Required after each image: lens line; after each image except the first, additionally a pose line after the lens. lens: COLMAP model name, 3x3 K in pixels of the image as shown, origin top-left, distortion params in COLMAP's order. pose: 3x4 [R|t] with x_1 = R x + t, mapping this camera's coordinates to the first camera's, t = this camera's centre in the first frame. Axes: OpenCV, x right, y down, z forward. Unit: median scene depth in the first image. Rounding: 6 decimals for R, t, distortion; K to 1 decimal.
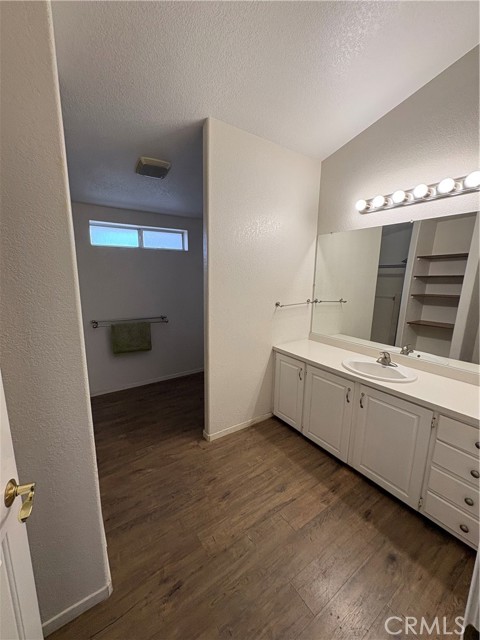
lens RADIAL K [[256.2, 0, 241.2], [0, 256.2, 324.5], [0, 0, 1]] dist [0.013026, -0.000056]
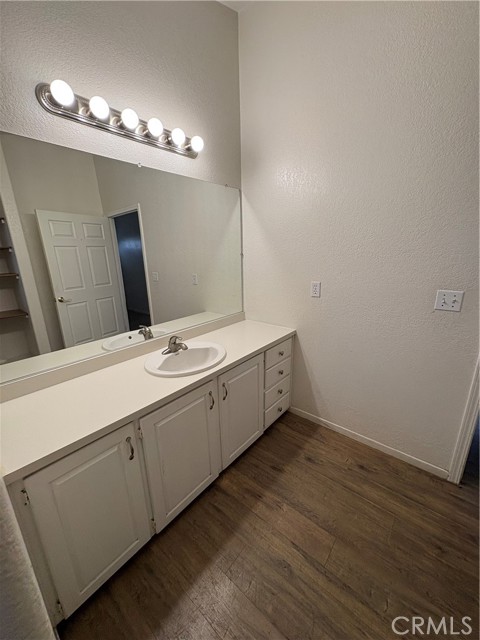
lens RADIAL K [[256.2, 0, 241.2], [0, 256.2, 324.5], [0, 0, 1]] dist [0.013026, -0.000056]
pose [[-0.275014, -0.282452, 0.919015, -0.253753], [0.190476, 0.920920, 0.340037, -0.181619], [-0.942383, 0.268565, -0.199466, 1.098604]]
